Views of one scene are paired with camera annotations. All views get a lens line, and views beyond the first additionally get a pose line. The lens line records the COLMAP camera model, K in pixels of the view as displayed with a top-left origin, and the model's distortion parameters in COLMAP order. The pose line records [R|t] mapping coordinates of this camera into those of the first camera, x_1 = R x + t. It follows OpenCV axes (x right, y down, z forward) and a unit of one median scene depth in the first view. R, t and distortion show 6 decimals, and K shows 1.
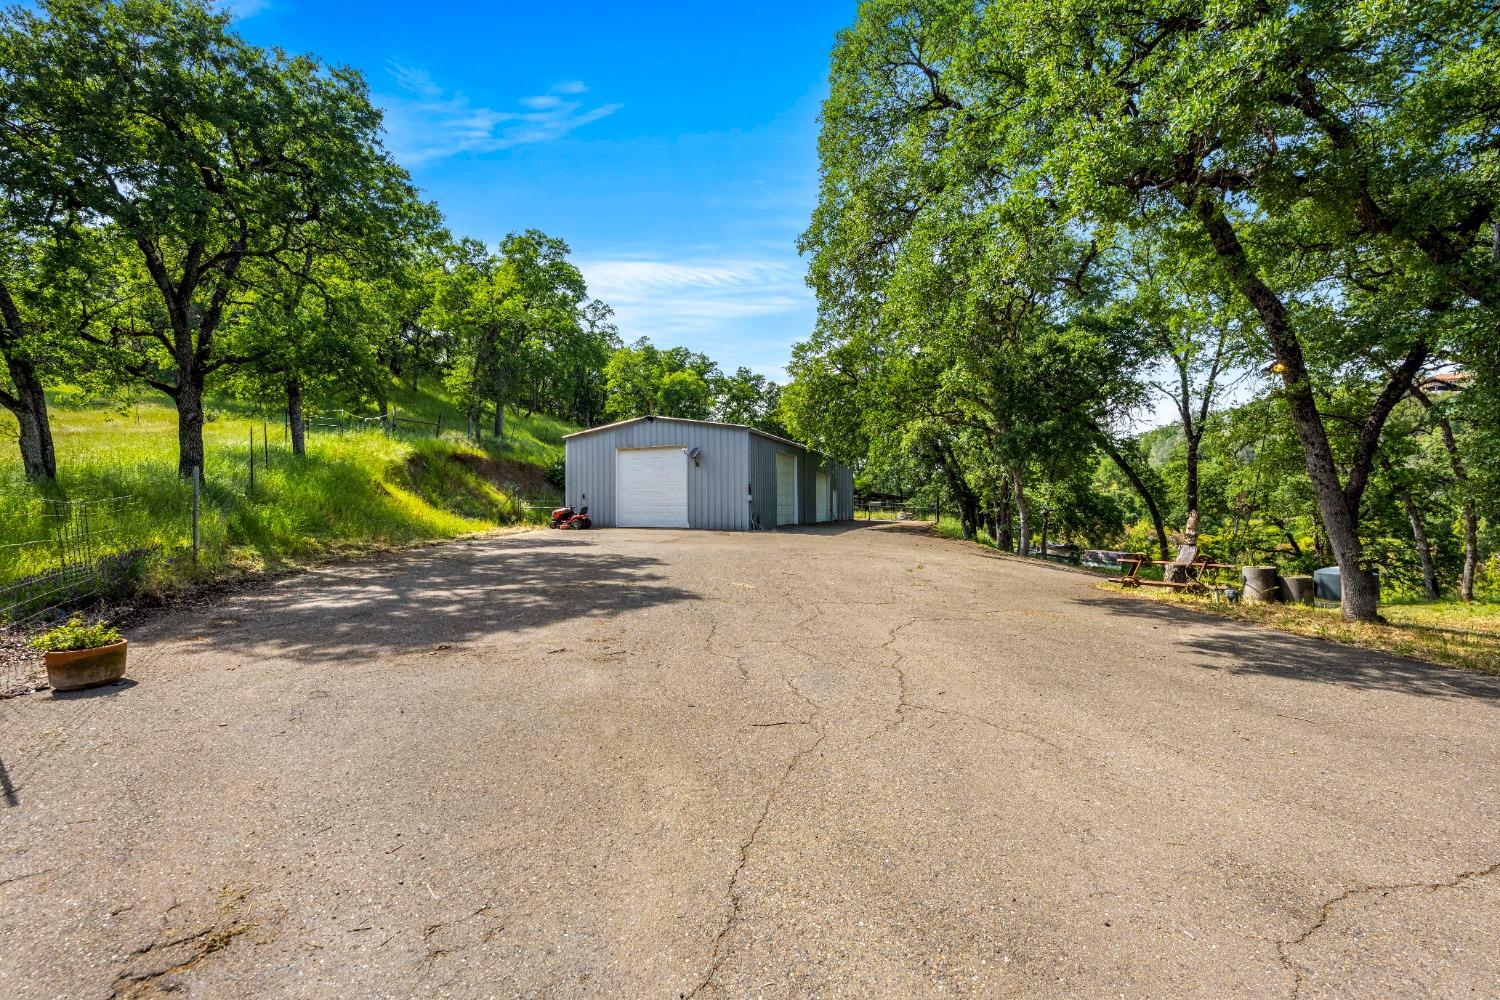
lens RADIAL K [[604.5, 0, 743.6], [0, 604.5, 509.1], [0, 0, 1]] dist [-0.001001, 0.000827]
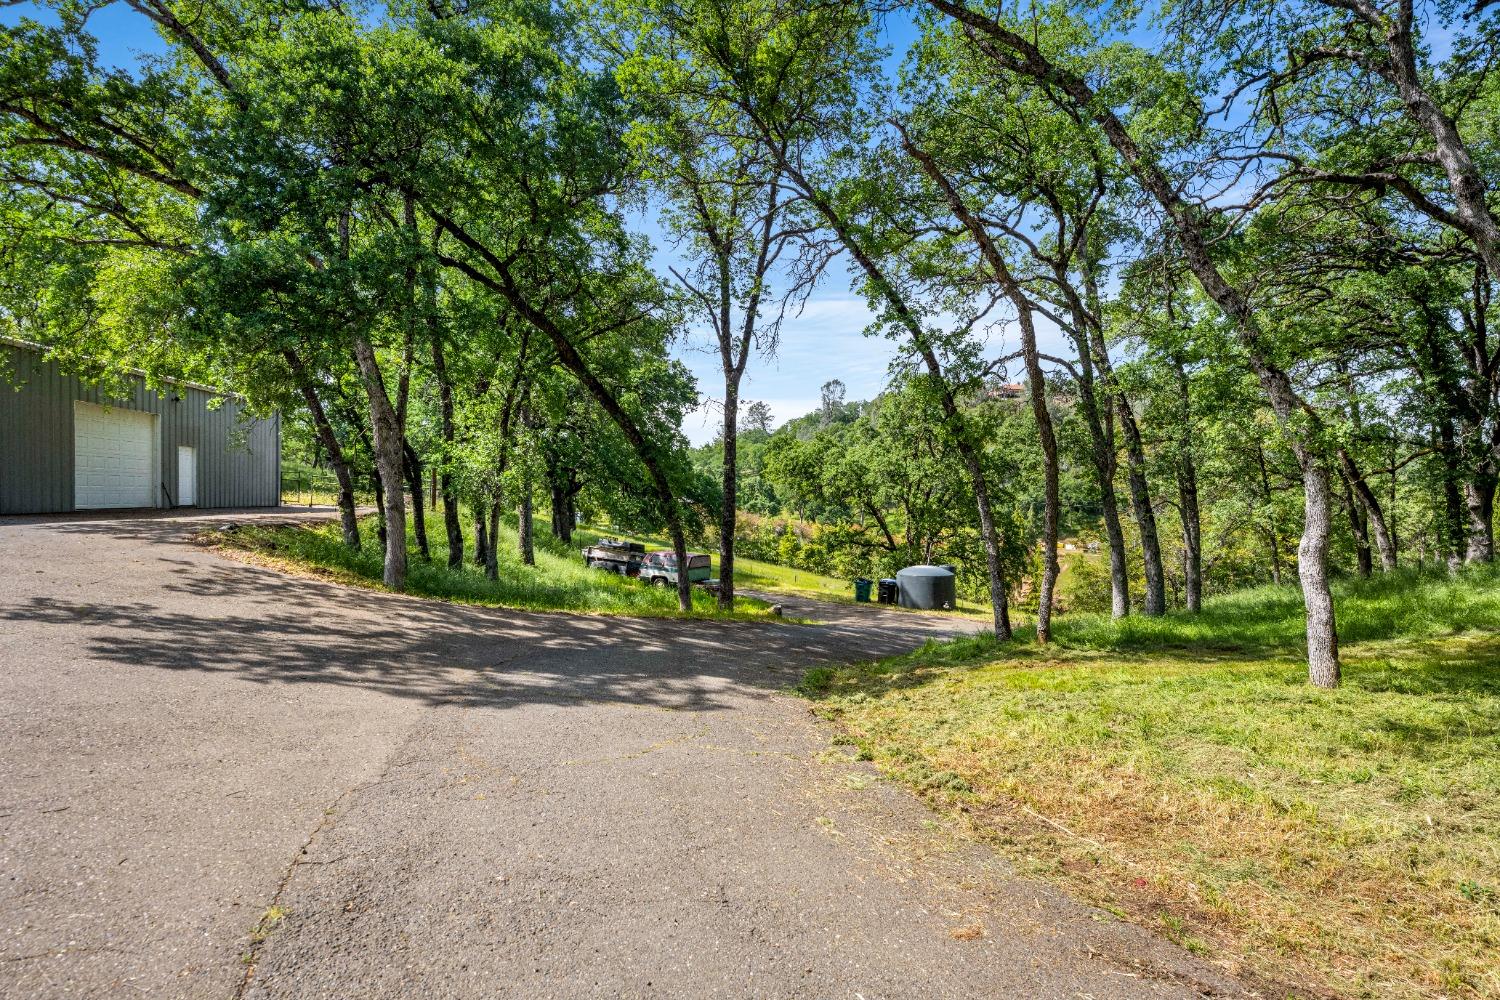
lens RADIAL K [[721.4, 0, 752.9], [0, 721.4, 502.2], [0, 0, 1]] dist [0.000798, -0.000442]
pose [[0.866027, 0.007749, 0.499937, 0.242503], [-0.011695, 0.999920, 0.004759, 0.006655], [-0.499860, -0.009968, 0.866049, 0.218304]]
